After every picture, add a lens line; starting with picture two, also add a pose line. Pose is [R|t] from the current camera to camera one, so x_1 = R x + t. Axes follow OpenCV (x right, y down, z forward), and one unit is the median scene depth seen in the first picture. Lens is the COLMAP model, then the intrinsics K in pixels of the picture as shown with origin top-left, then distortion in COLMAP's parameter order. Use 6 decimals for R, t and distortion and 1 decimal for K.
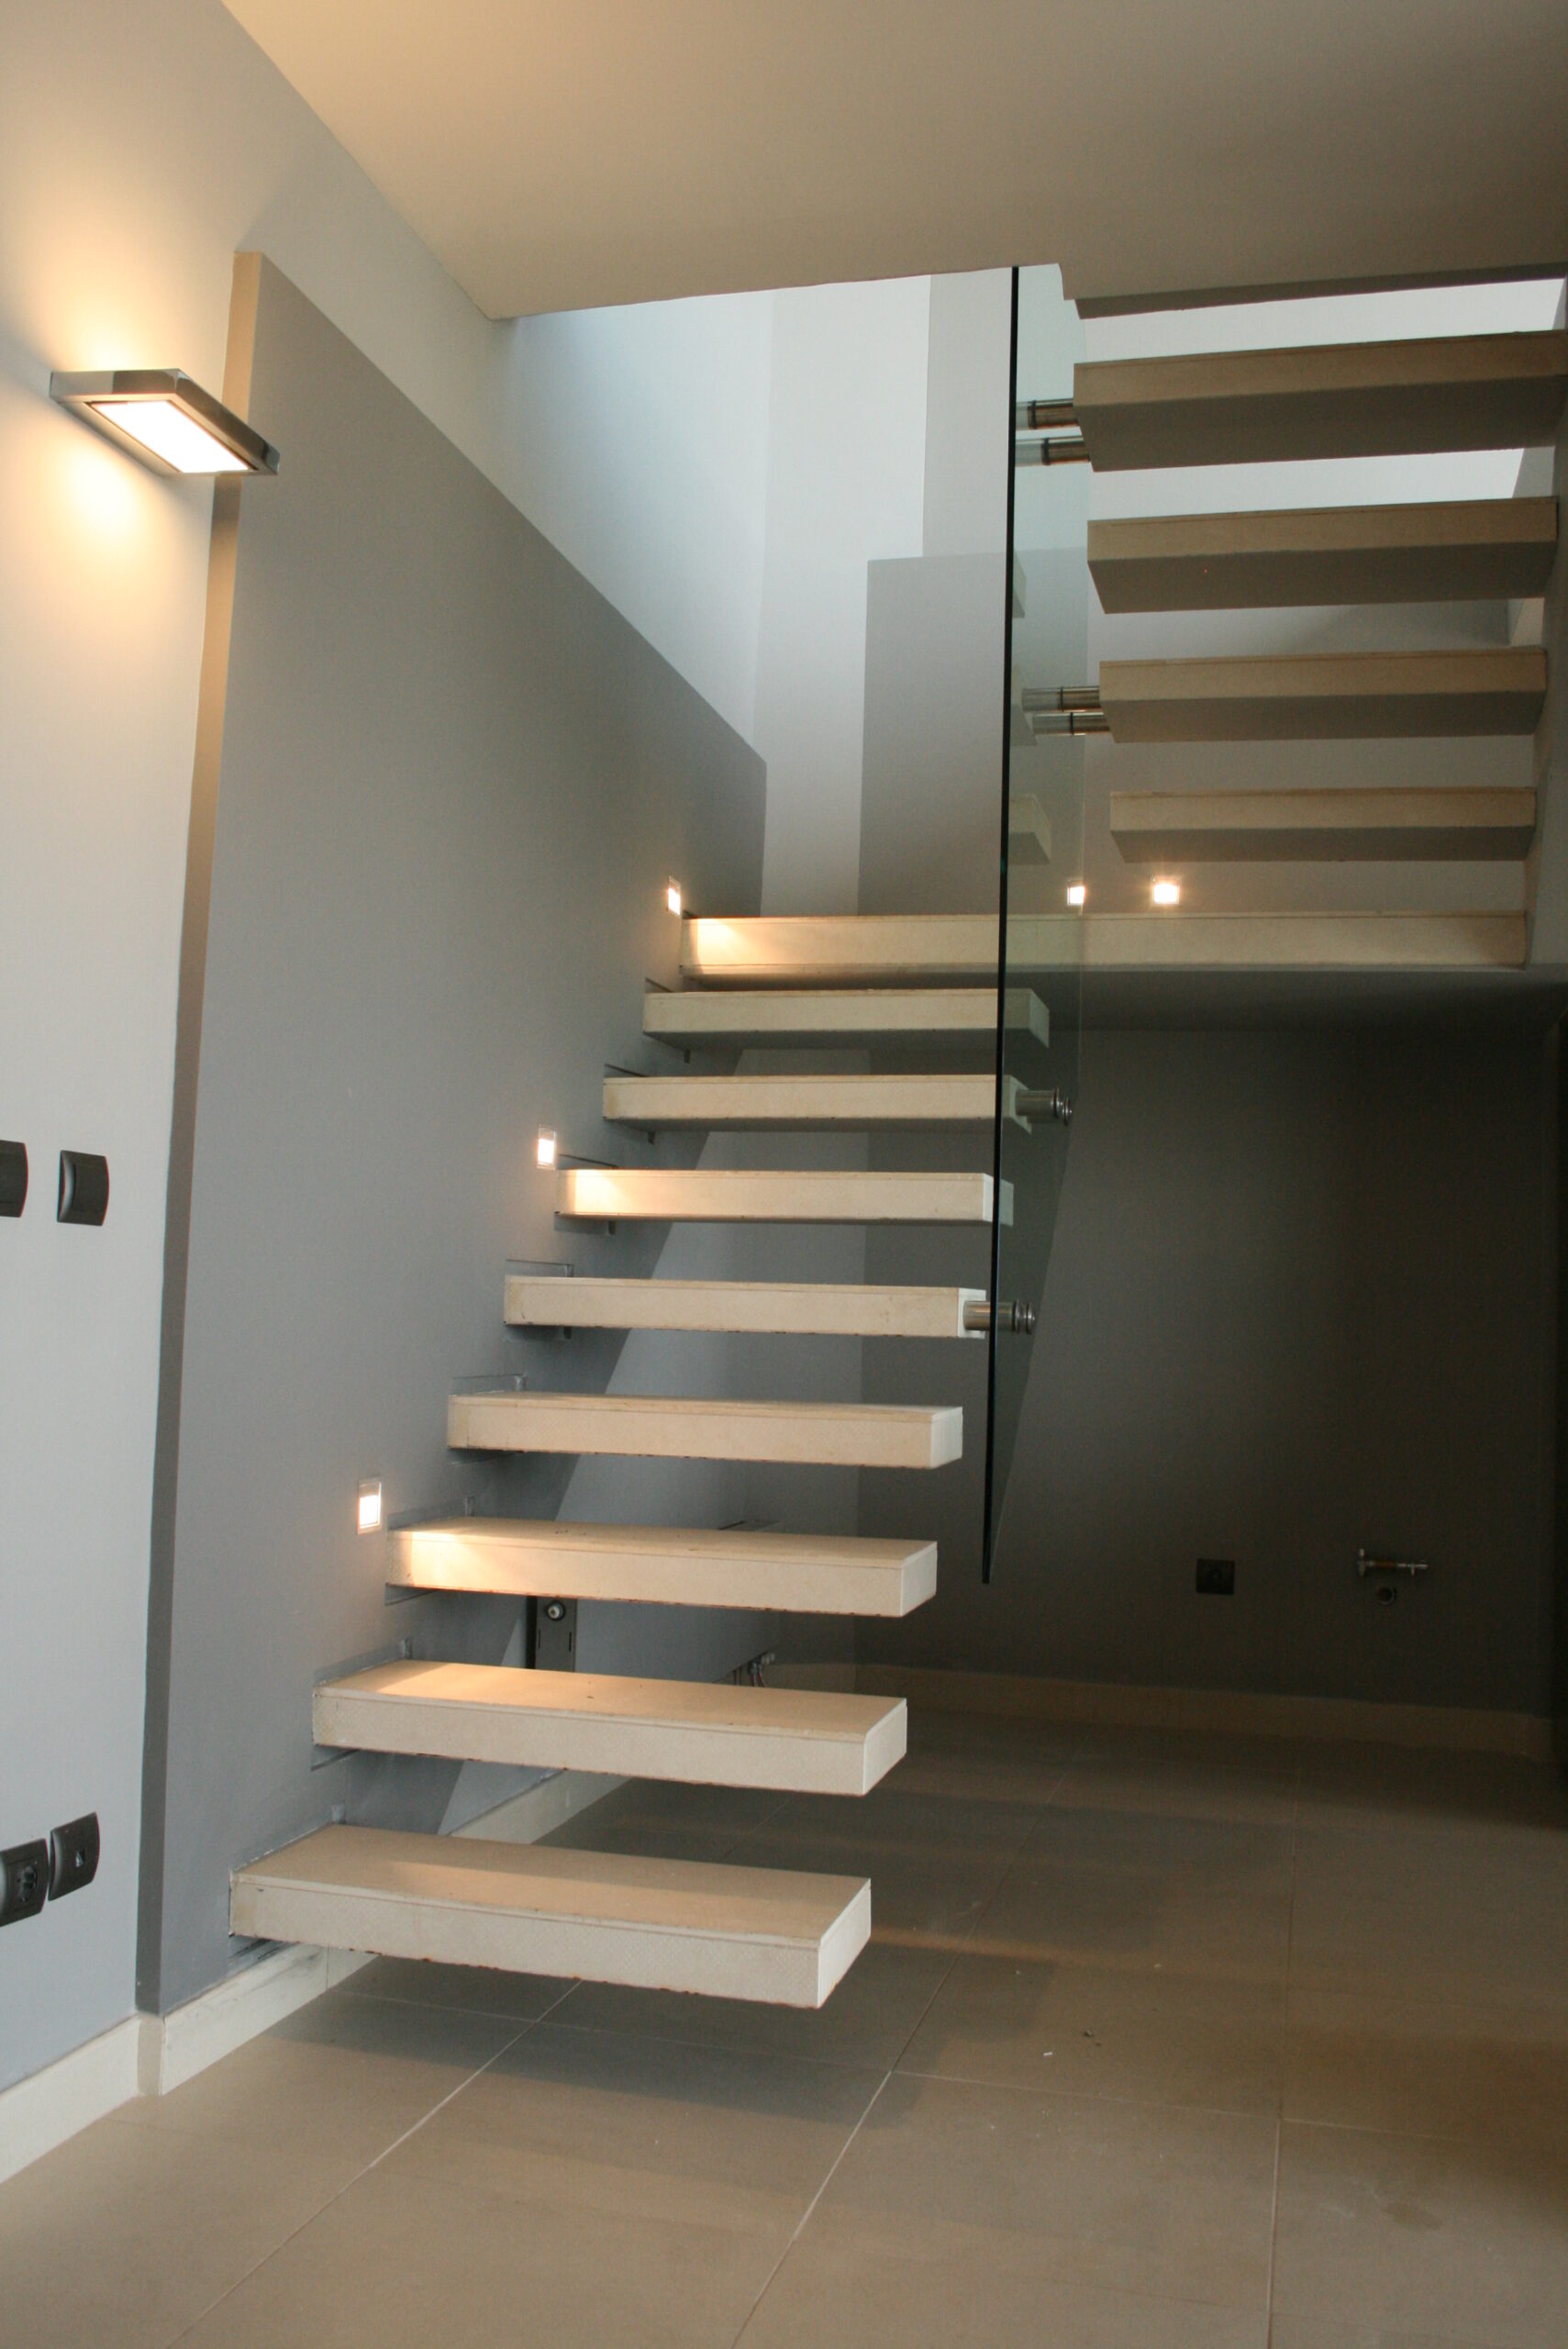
lens RADIAL K [[1969.8, 0, 784.0], [0, 1969.8, 1174.5], [0, 0, 1]] dist [-0.162978, 0.142971]
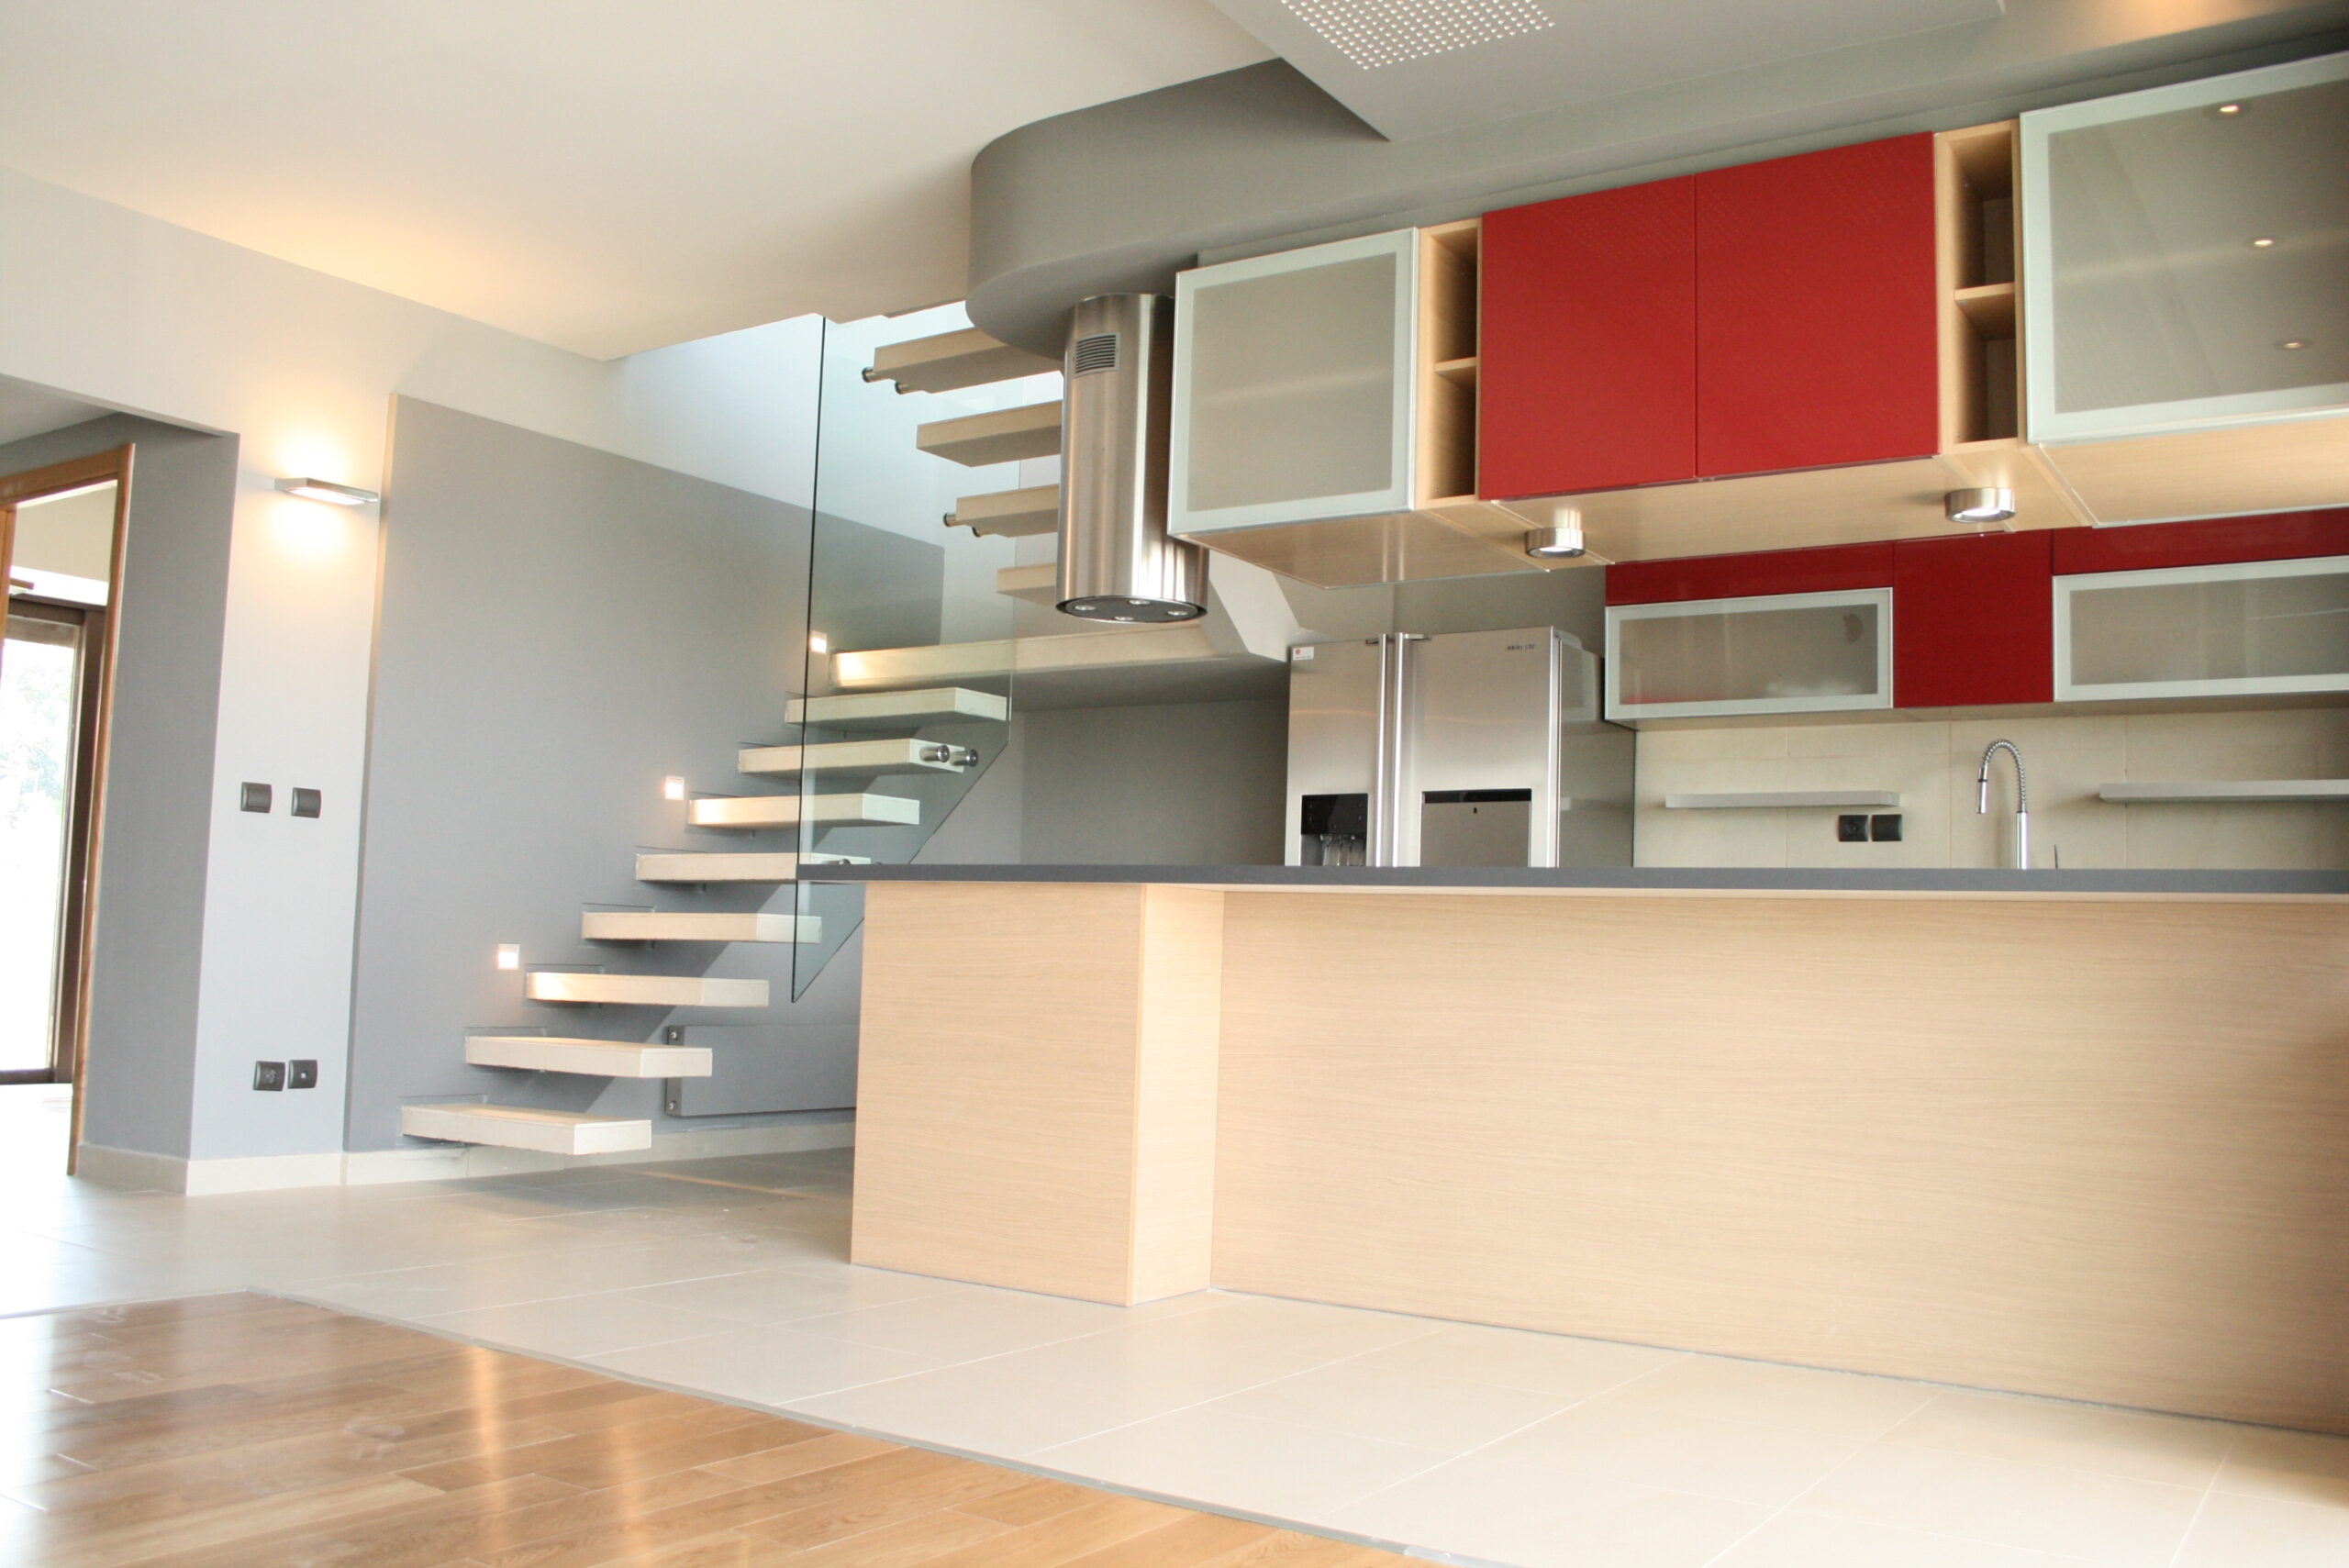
lens RADIAL K [[1969.8, 0, 1174.7], [0, 1969.8, 831.6], [0, 0, 1]] dist [-0.162978, 0.142971]
pose [[0.945053, -0.025777, -0.325899, 1.201824], [0.021984, 0.999641, -0.015315, 0.085634], [0.326177, 0.007309, 0.945280, -0.774997]]
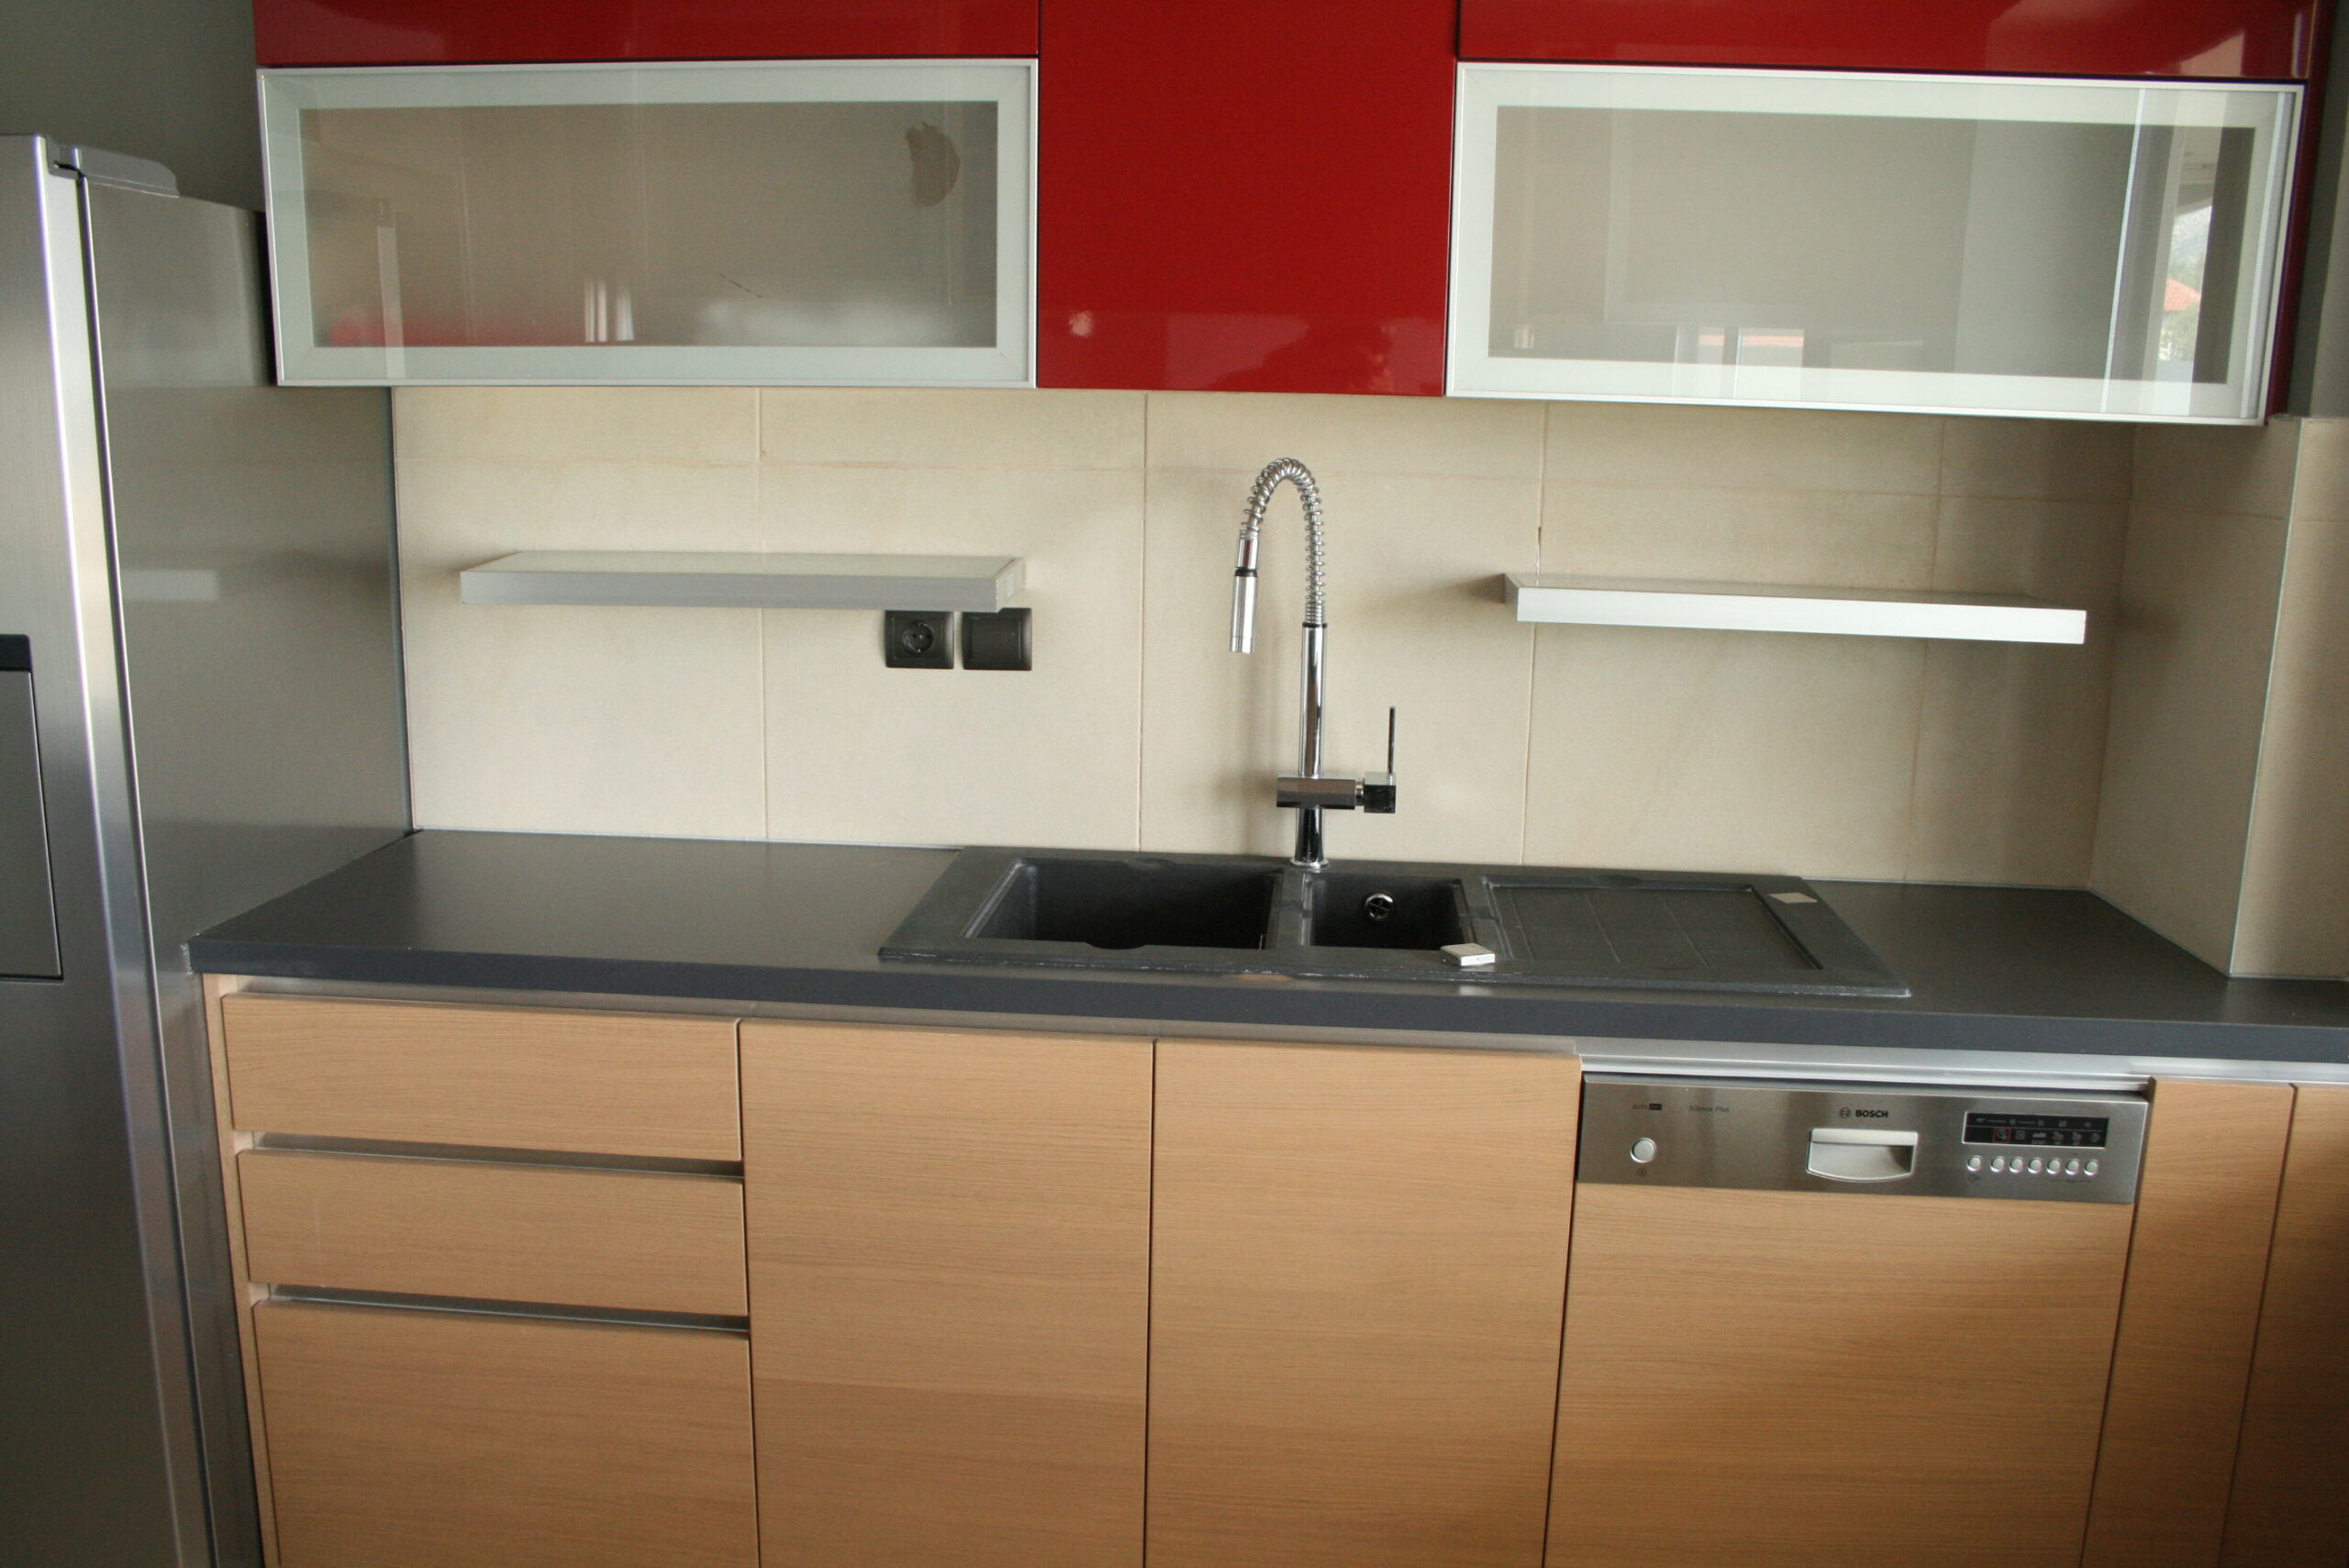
lens RADIAL K [[1992.0, 0, 1171.0], [0, 1992.0, 846.9], [0, 0, 1]] dist [-0.170779, 0.166394]
pose [[0.984023, -0.057159, 0.168618, 1.167765], [0.006120, 0.957365, 0.288815, -0.107919], [-0.177937, -0.283168, 0.942419, 0.562407]]
